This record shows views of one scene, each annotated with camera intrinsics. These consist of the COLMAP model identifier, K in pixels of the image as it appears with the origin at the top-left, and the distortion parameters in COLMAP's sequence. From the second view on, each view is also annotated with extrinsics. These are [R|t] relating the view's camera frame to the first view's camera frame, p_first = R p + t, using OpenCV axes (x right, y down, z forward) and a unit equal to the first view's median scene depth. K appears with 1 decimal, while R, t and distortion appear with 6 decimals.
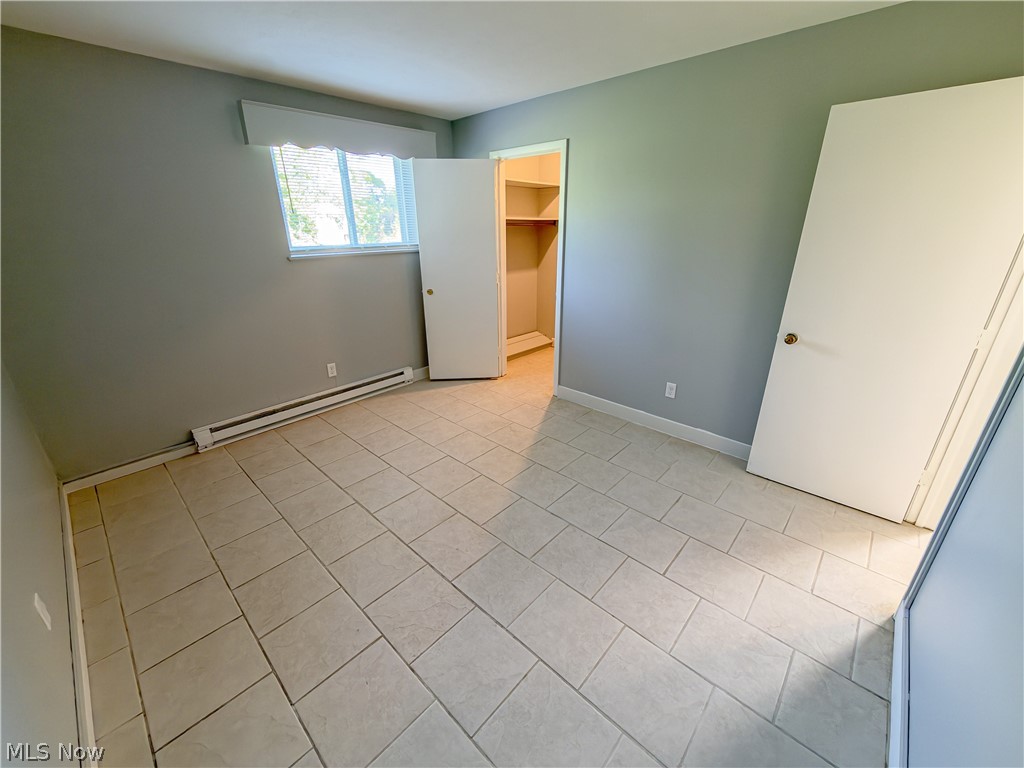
lens RADIAL K [[413.3, 0, 516.4], [0, 413.3, 384.0], [0, 0, 1]] dist [0.000378, -0.000094]
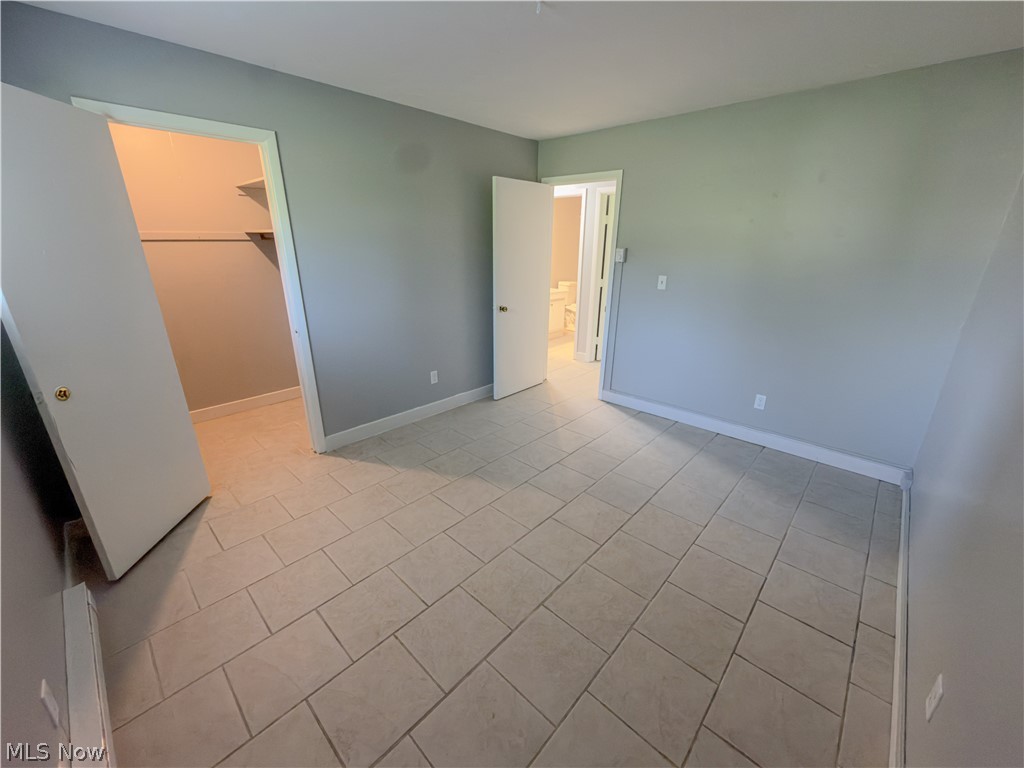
lens RADIAL K [[408.7, 0, 510.8], [0, 408.7, 383.7], [0, 0, 1]] dist [0.000006, -0.000130]
pose [[0.007451, -0.326128, 0.945296, -0.746672], [0.354263, 0.884872, 0.302489, -0.245714], [-0.935116, 0.332630, 0.122129, 0.643697]]
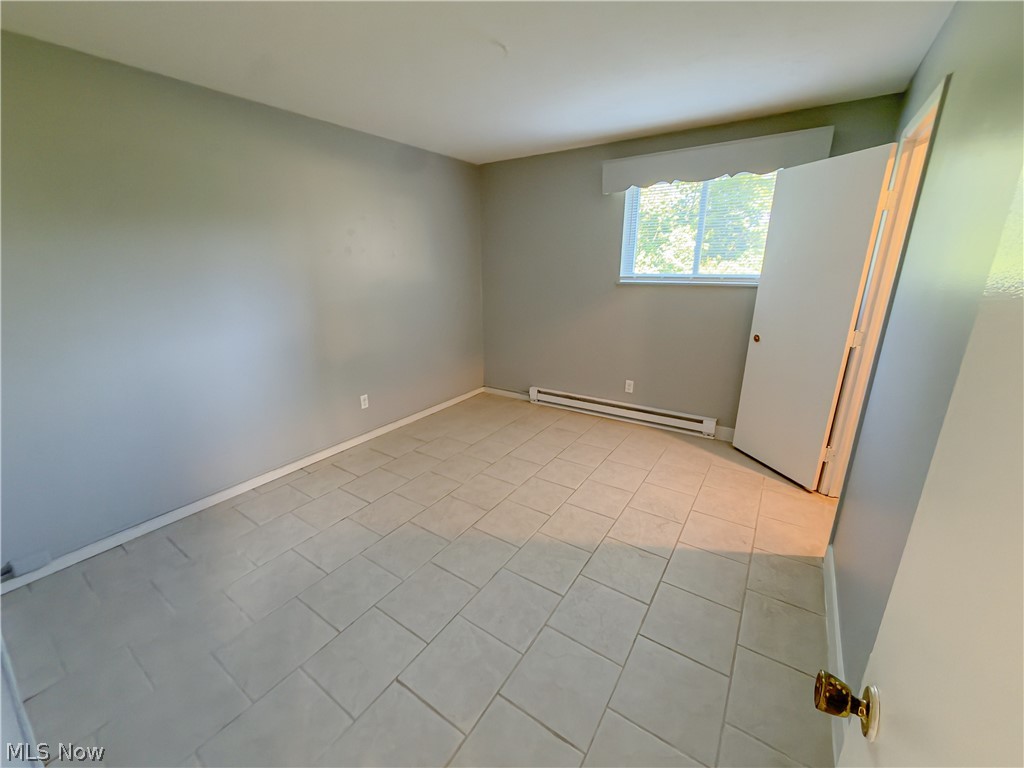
lens RADIAL K [[409.6, 0, 495.2], [0, 409.6, 381.8], [0, 0, 1]] dist [0.002775, 0.000212]
pose [[0.121693, 0.288953, -0.949577, 0.600343], [-0.345395, 0.909224, 0.232409, -0.198137], [0.930534, 0.299697, 0.210449, 0.510927]]
